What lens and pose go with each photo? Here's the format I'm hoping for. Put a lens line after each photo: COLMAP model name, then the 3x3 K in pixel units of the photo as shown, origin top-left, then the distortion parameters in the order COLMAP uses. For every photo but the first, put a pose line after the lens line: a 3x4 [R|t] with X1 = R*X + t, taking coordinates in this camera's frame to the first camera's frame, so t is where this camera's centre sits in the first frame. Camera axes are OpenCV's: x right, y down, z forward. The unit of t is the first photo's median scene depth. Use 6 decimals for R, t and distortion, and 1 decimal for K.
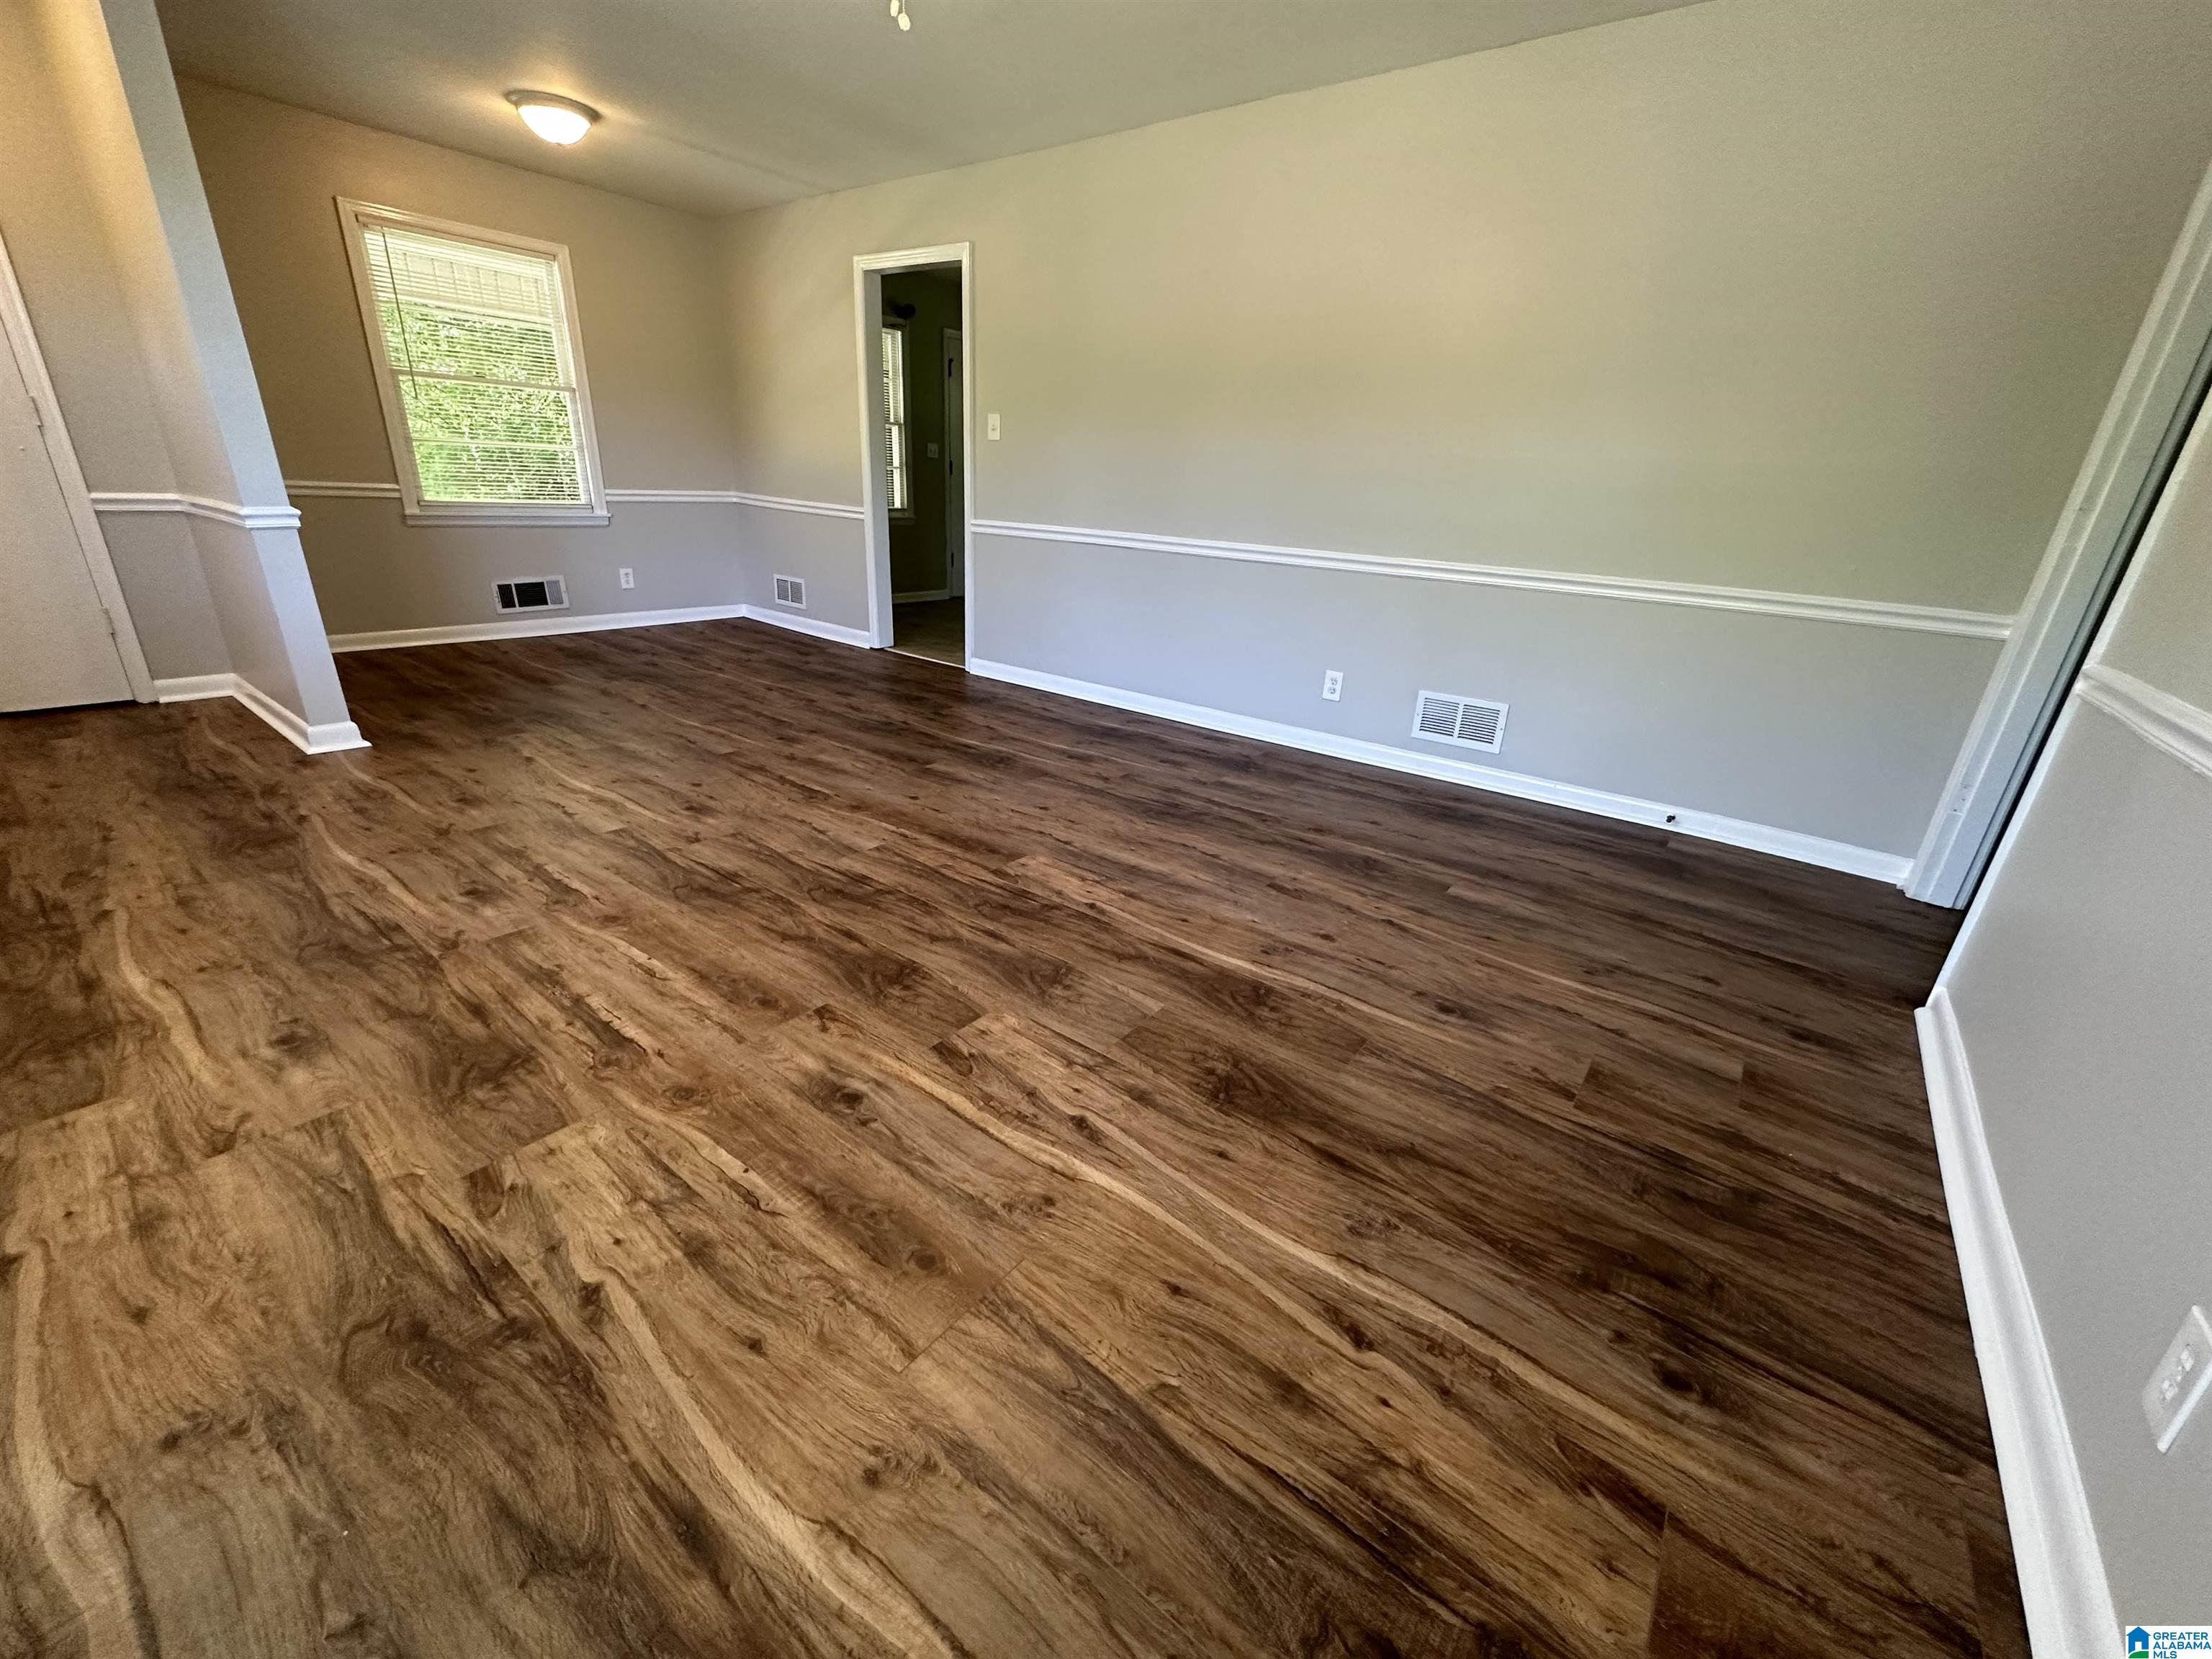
lens RADIAL K [[878.1, 0, 1103.8], [0, 878.1, 831.9], [0, 0, 1]] dist [-0.001902, 0.000555]
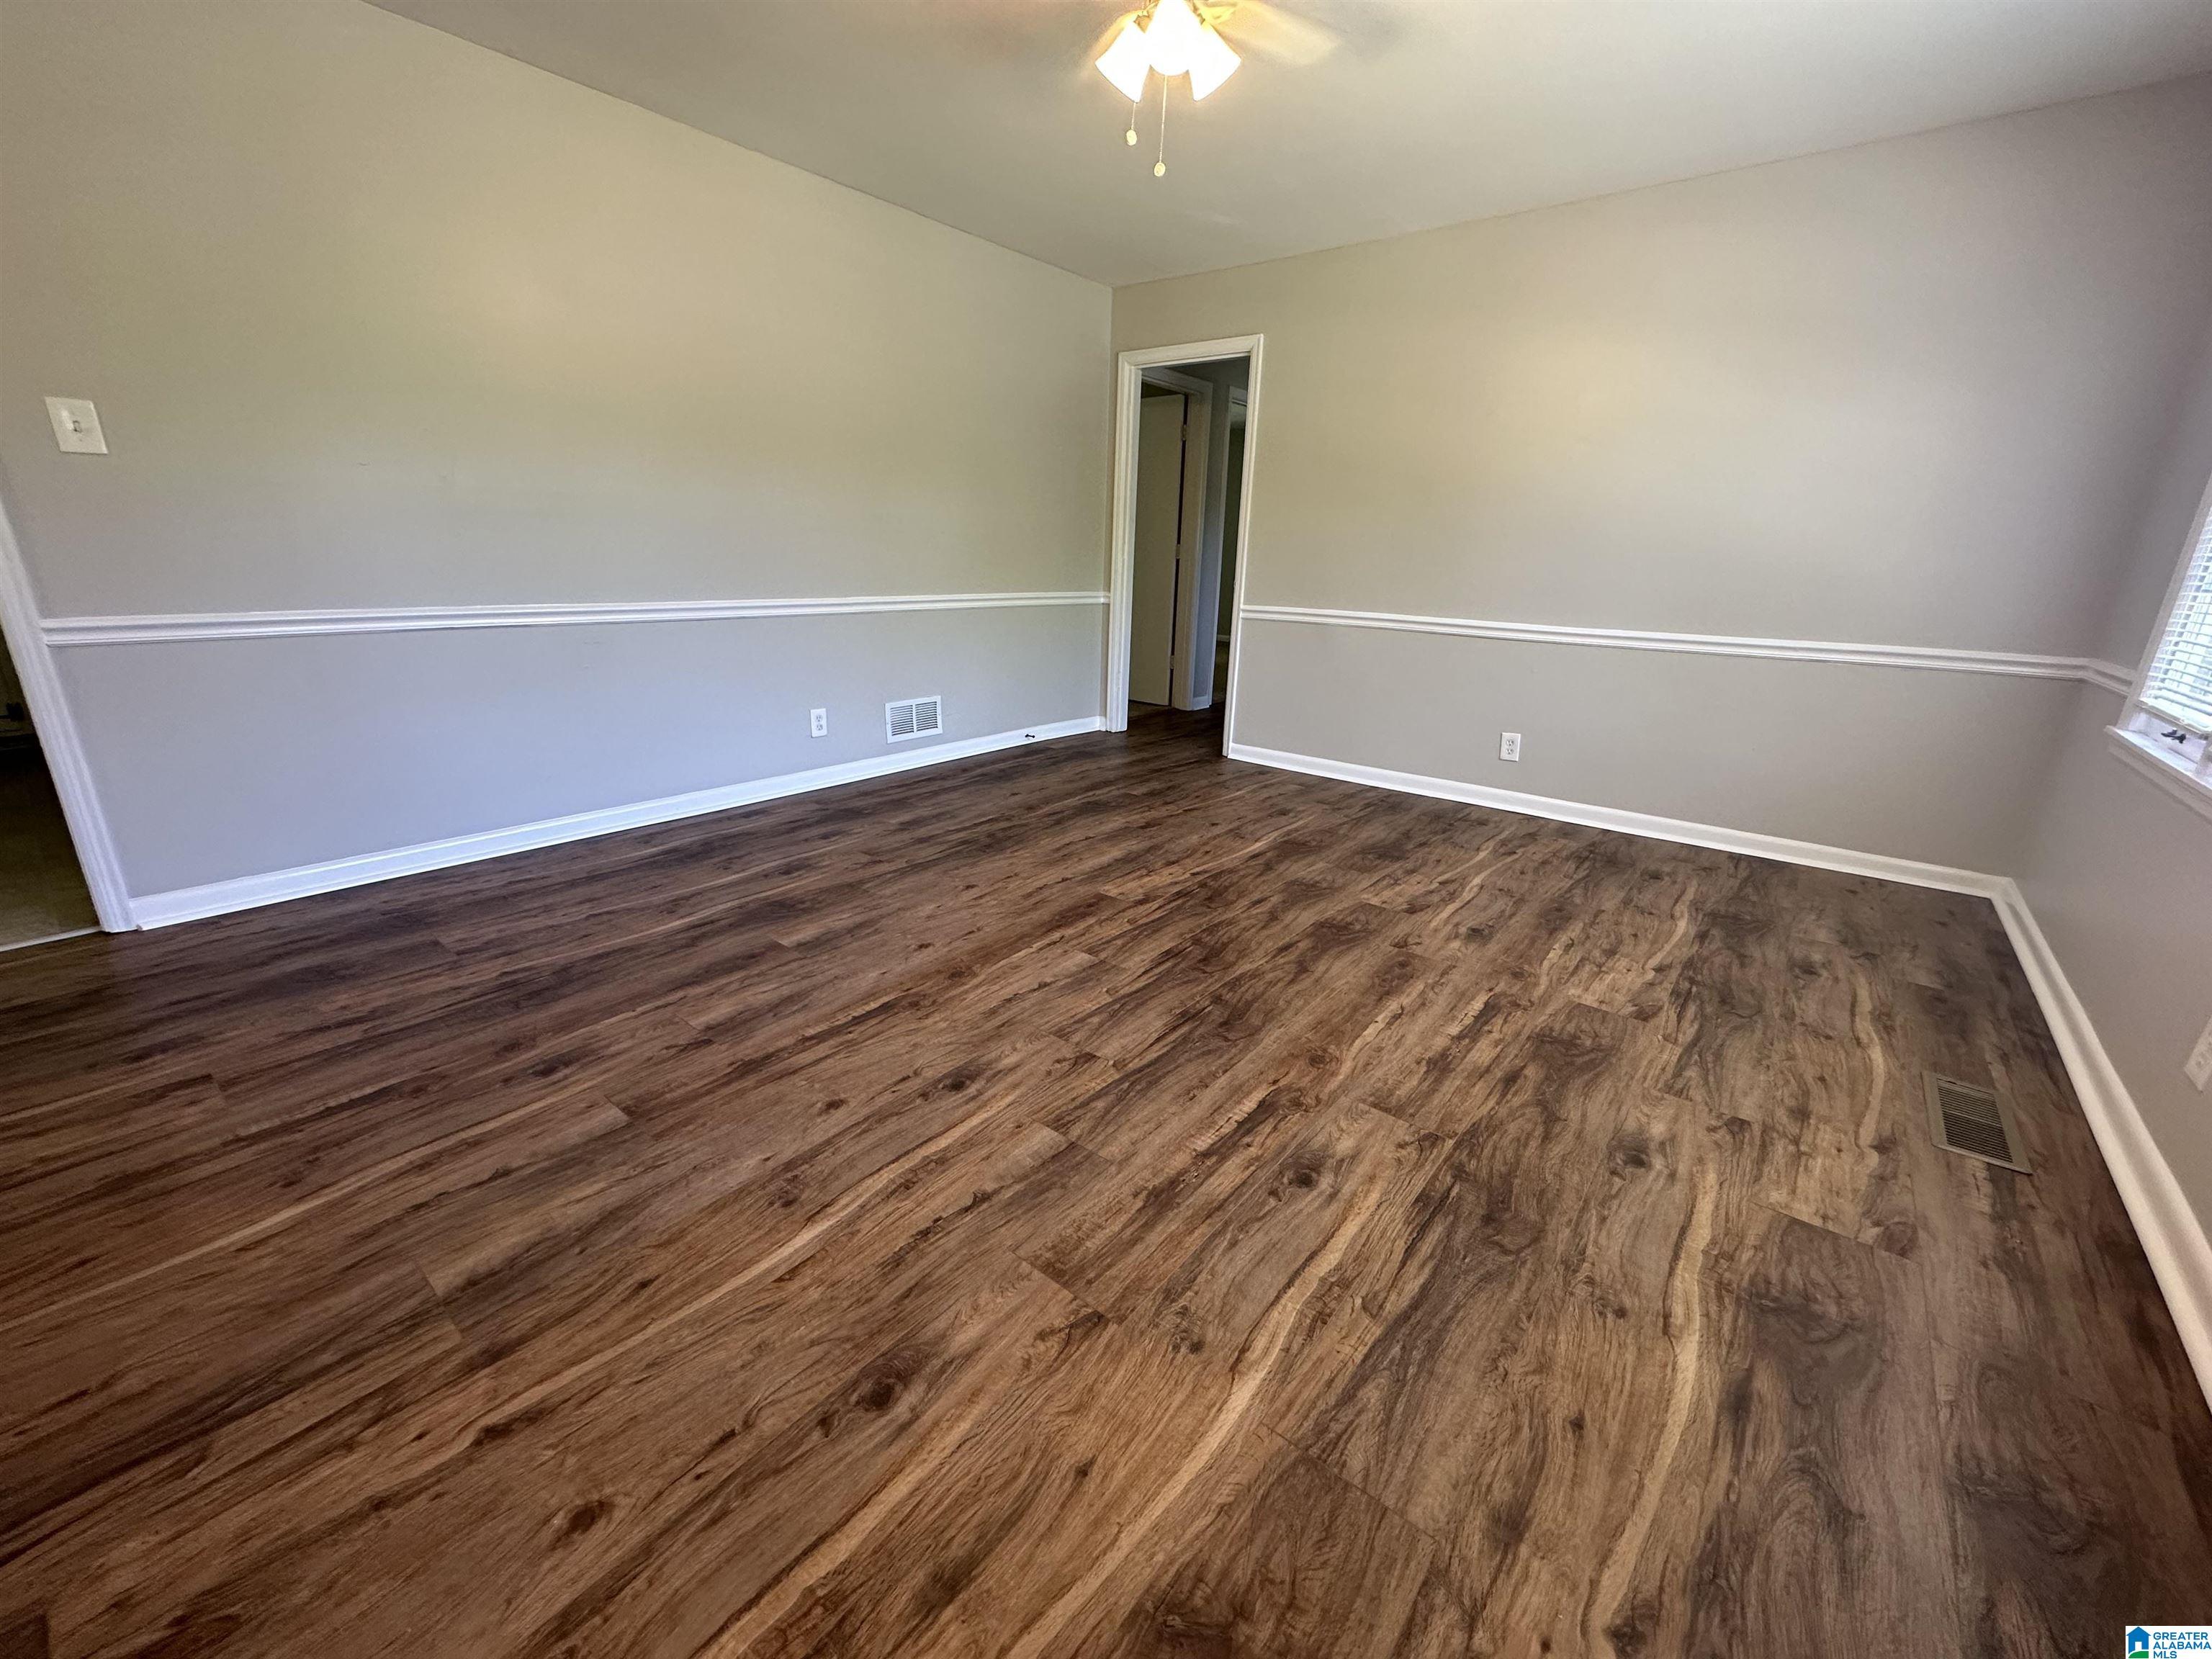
lens RADIAL K [[878.1, 0, 1104.8], [0, 878.1, 834.8], [0, 0, 1]] dist [-0.001902, 0.000555]
pose [[0.029870, -0.355769, 0.934096, -1.242216], [0.340064, 0.882384, 0.325199, -0.447865], [-0.939928, 0.307939, 0.147341, 0.924043]]
